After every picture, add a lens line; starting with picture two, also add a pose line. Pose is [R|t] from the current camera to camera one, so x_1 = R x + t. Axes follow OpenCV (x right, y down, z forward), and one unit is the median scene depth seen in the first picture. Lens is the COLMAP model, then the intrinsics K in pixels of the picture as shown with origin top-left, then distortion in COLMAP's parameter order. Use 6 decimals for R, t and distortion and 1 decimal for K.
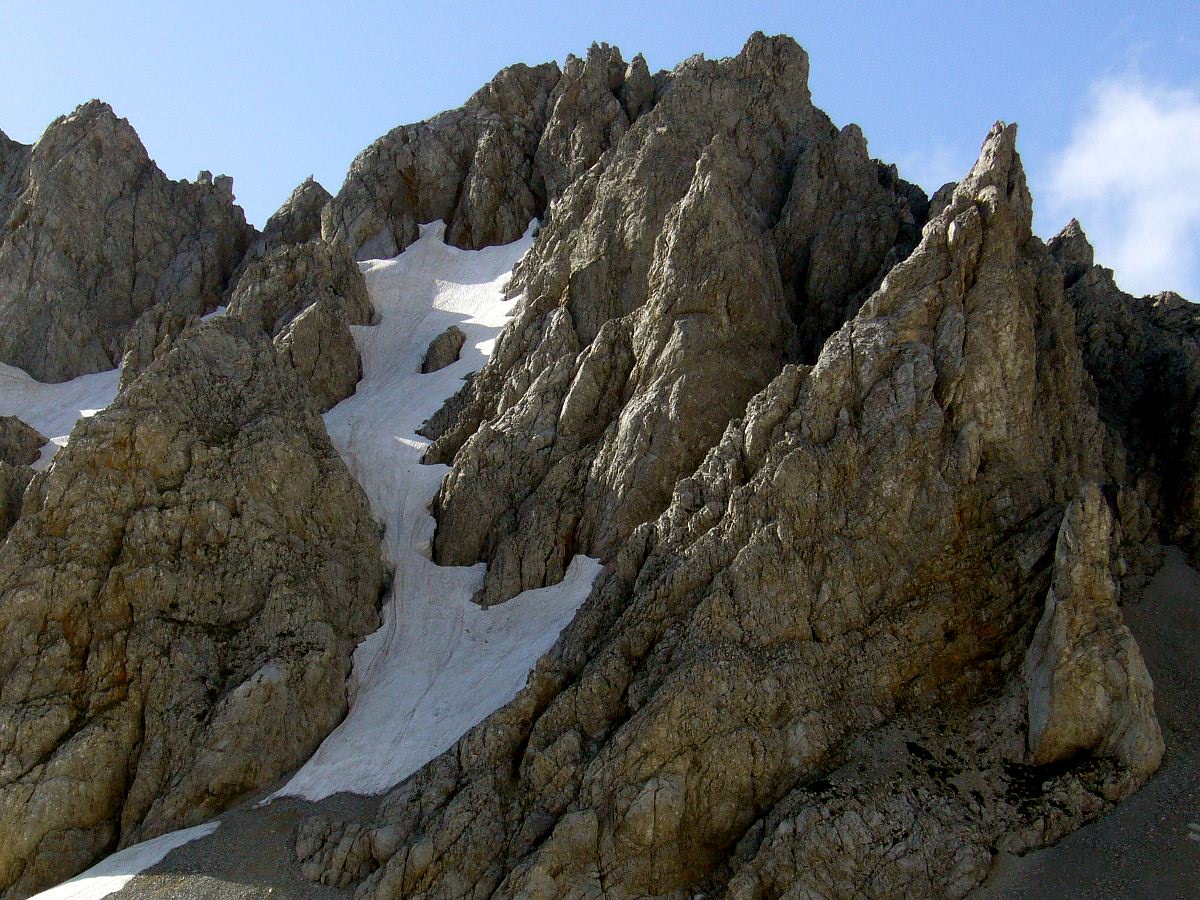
lens RADIAL K [[3097.8, 0, 600.0], [0, 3097.8, 449.8], [0, 0, 1]] dist [-0.058862, 0.000000]
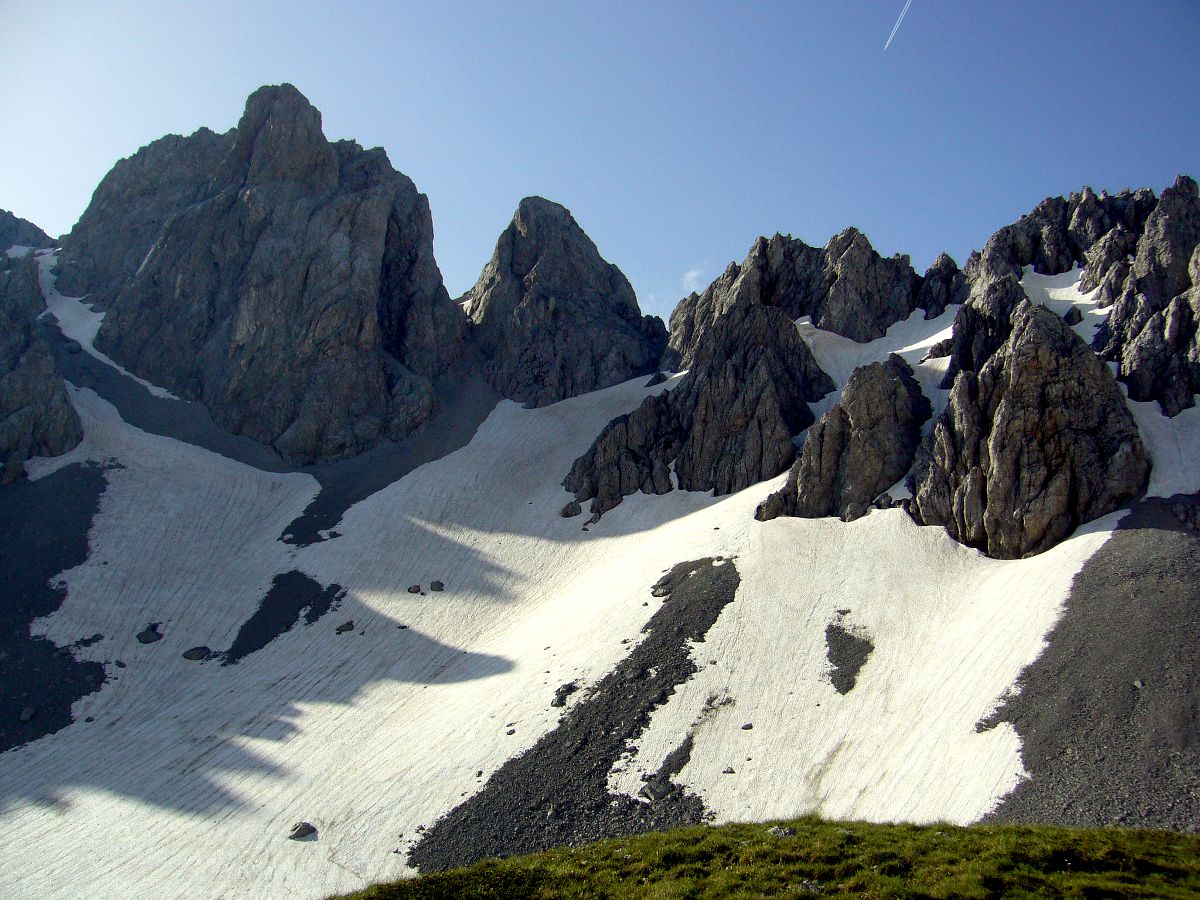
lens RADIAL K [[1238.2, 0, 603.6], [0, 1238.2, 453.6], [0, 0, 1]] dist [-0.051963, 0.000000]
pose [[0.989473, -0.058512, -0.132361, -0.323280], [0.066382, 0.996230, 0.055845, -0.003212], [0.128595, -0.064044, 0.989627, -0.002010]]
